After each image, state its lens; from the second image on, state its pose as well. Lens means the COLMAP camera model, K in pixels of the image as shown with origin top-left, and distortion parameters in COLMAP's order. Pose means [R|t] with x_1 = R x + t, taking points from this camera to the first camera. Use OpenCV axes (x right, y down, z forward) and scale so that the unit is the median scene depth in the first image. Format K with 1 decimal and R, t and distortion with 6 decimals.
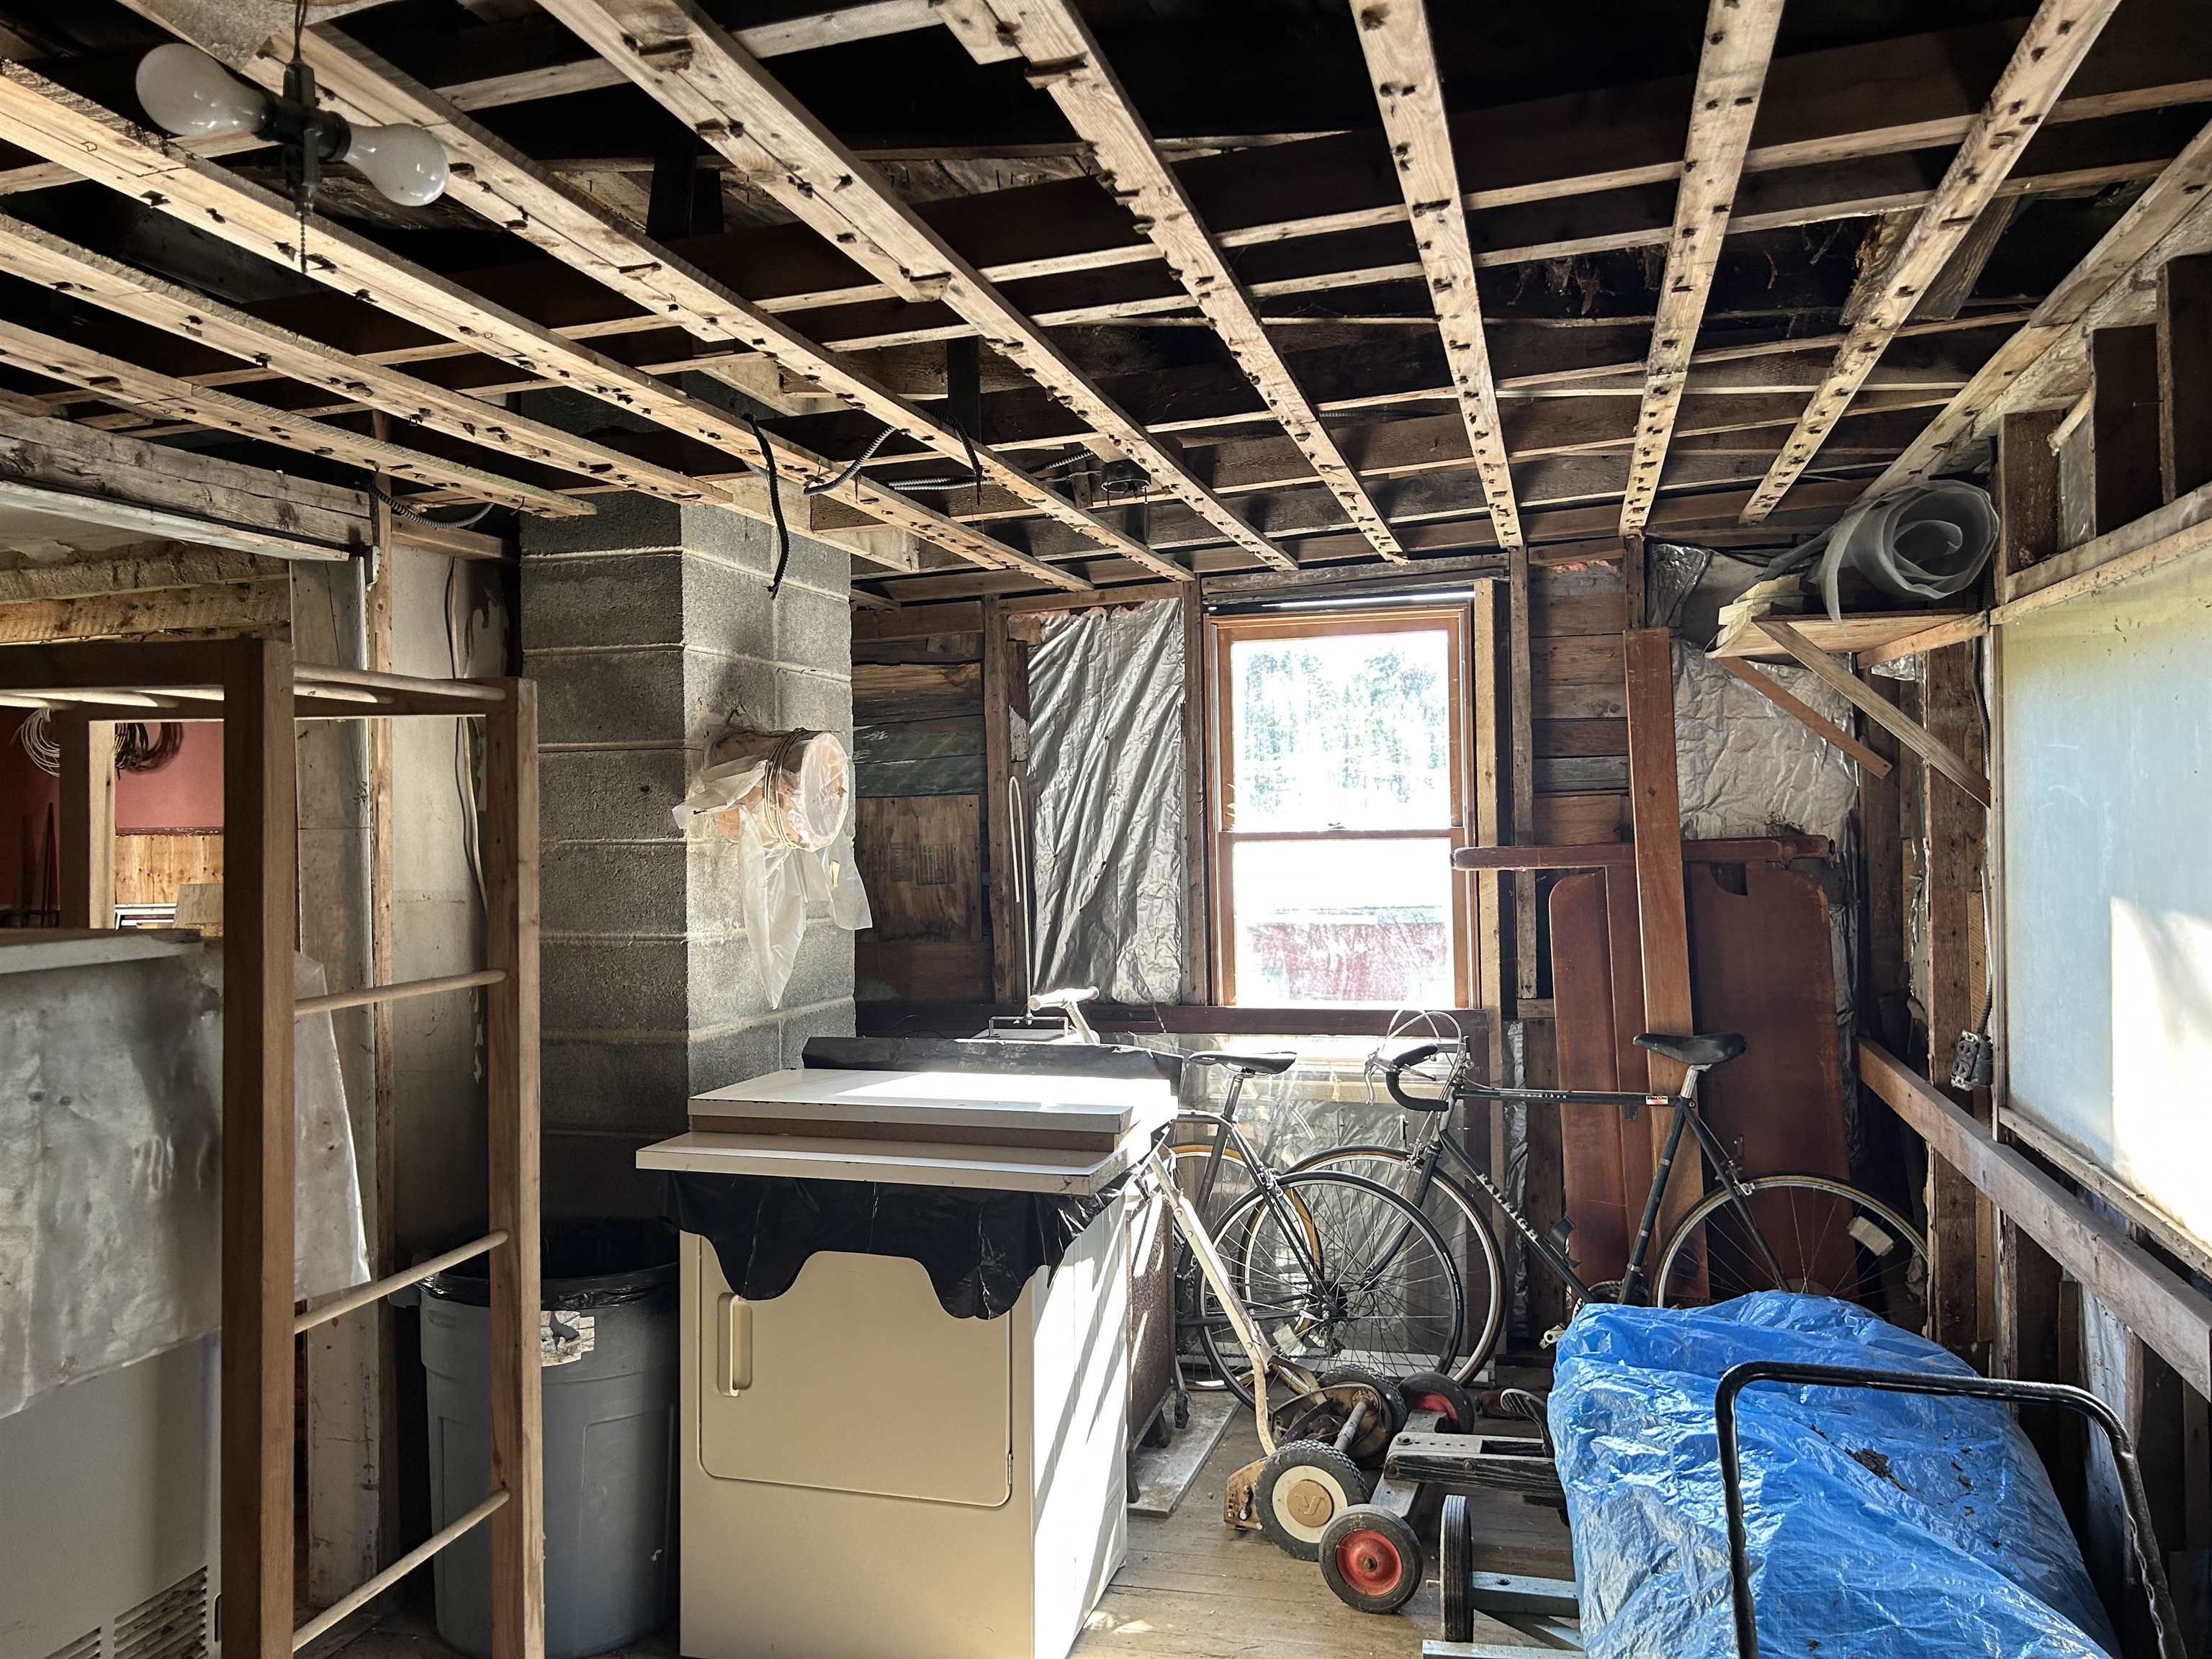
lens RADIAL K [[1658.8, 0, 1120.5], [0, 1658.8, 821.7], [0, 0, 1]] dist [0.062253, -0.065739]
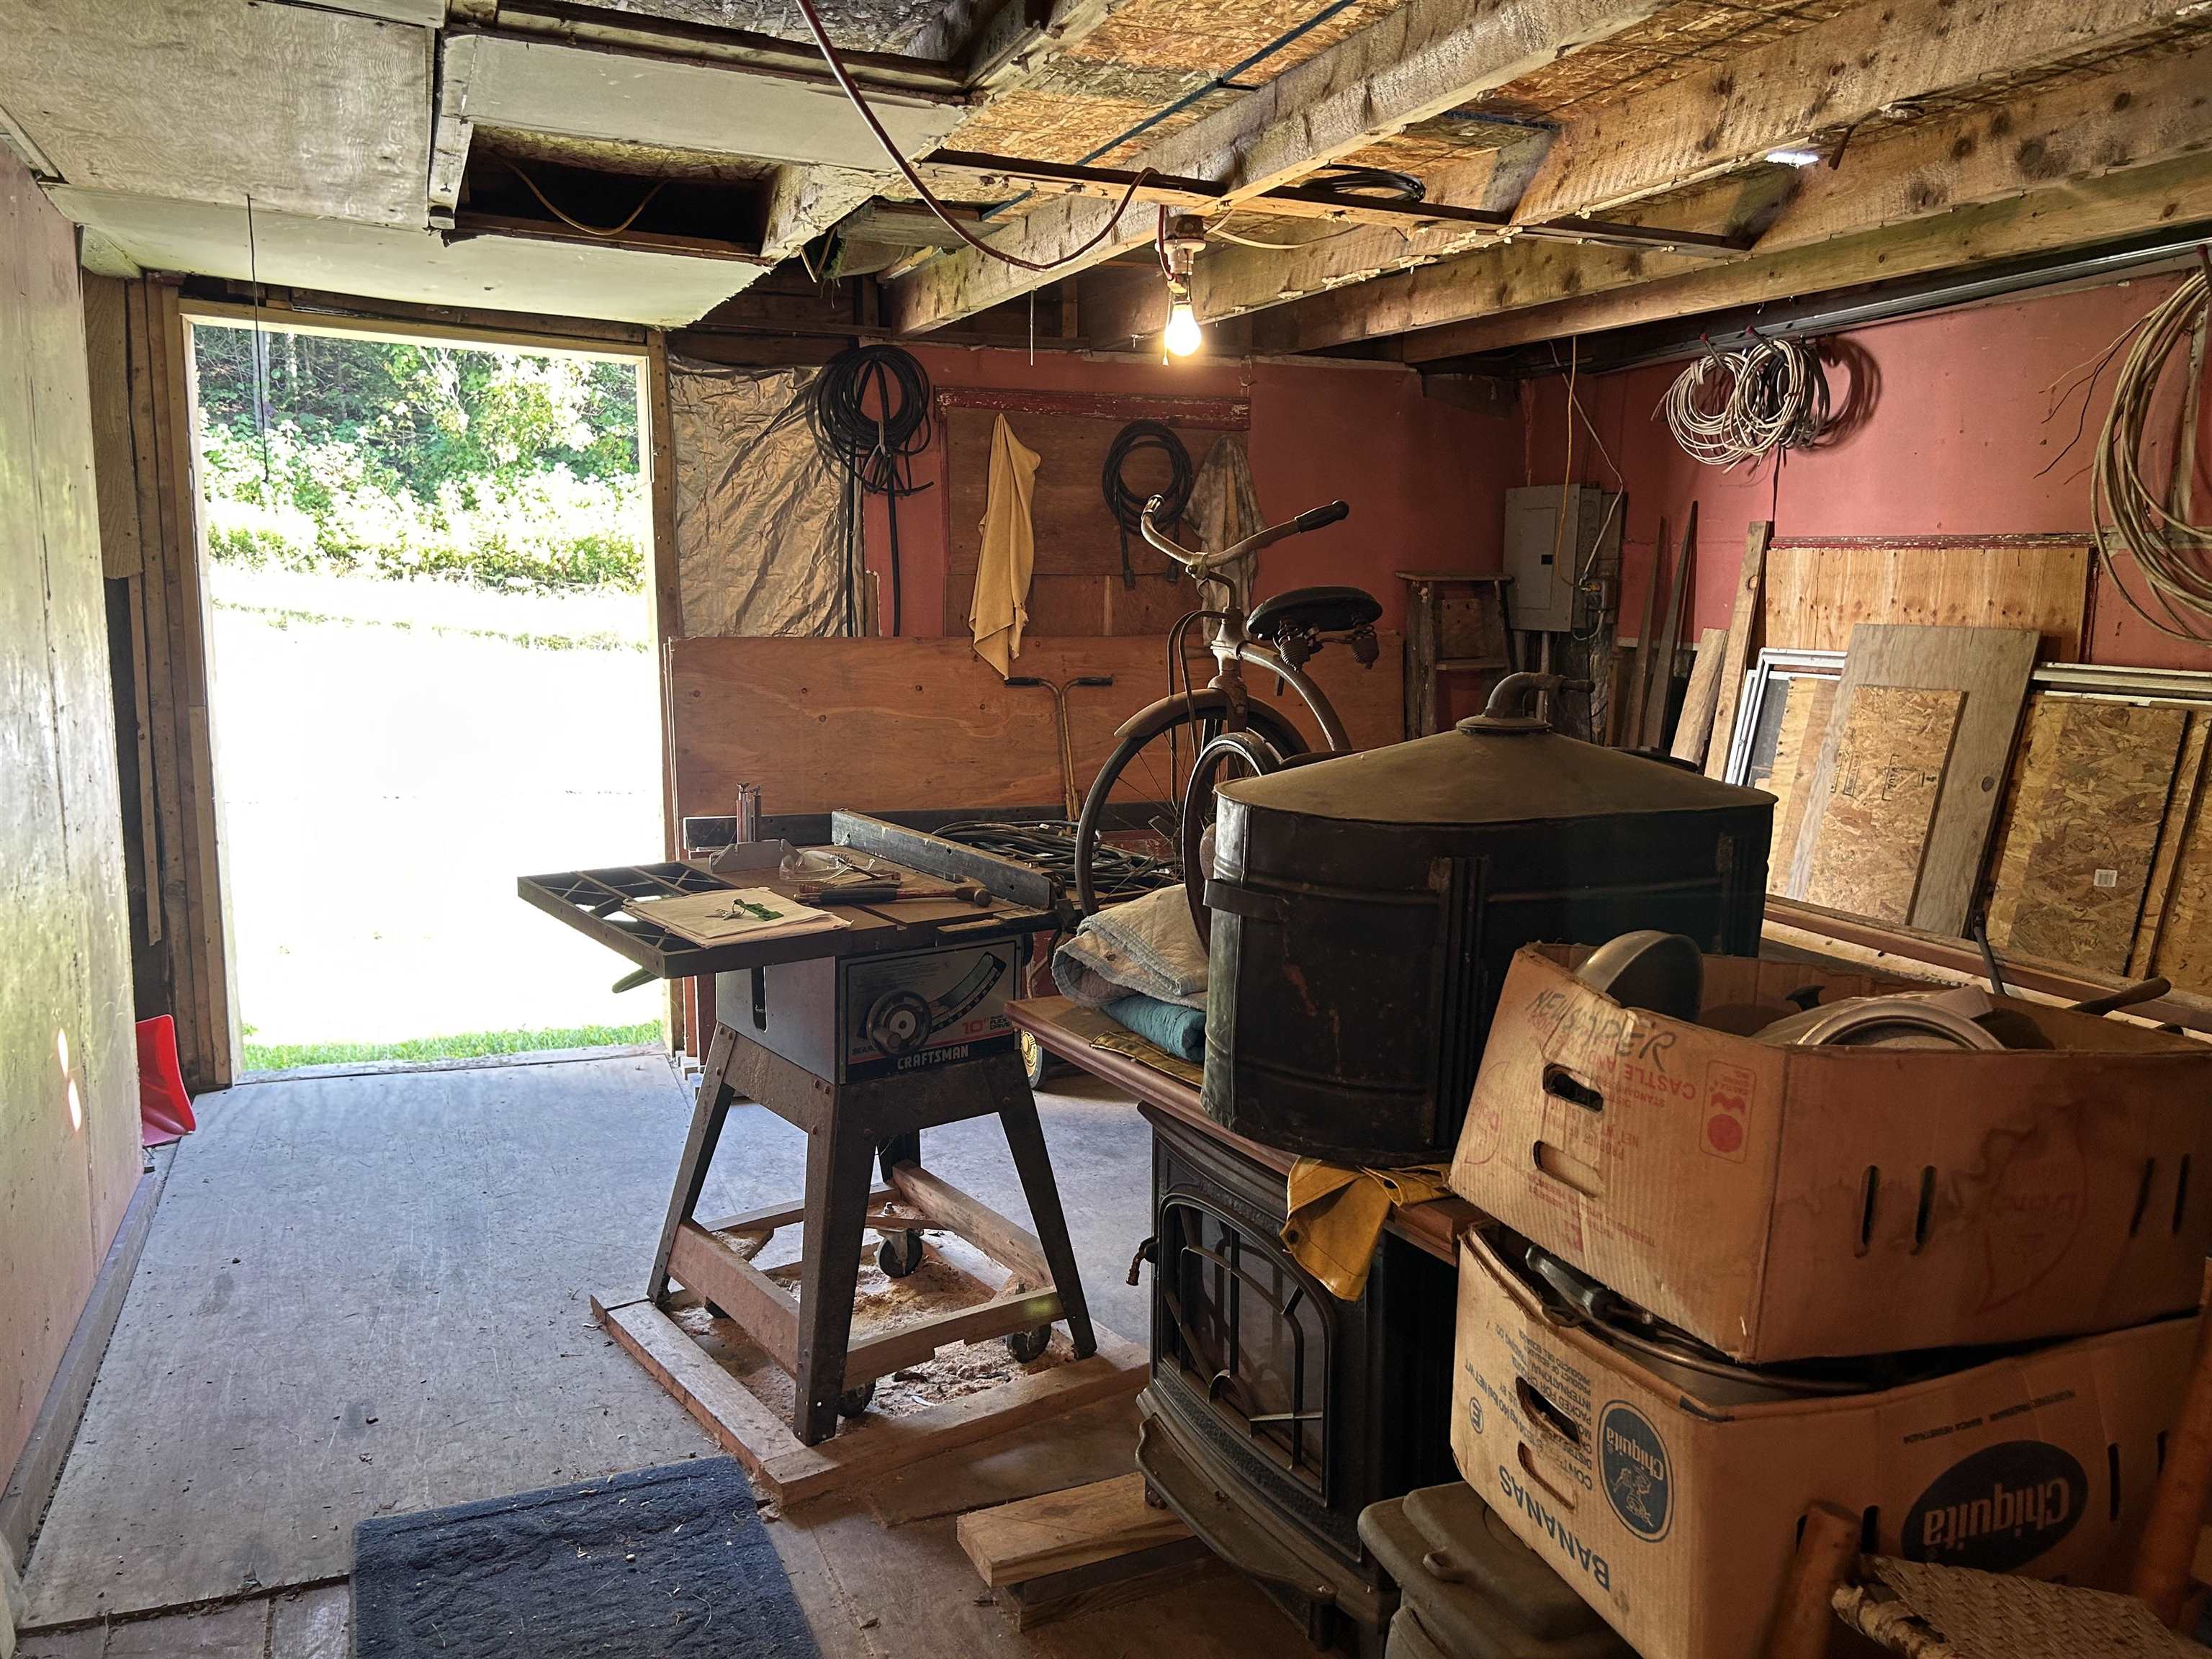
lens RADIAL K [[1658.8, 0, 1120.5], [0, 1658.8, 821.7], [0, 0, 1]] dist [0.062253, -0.065739]
pose [[0.611794, 0.144203, -0.777762, -0.211325], [-0.018817, 0.985618, 0.167939, 0.008862], [0.790794, -0.088109, 0.605708, 0.363425]]
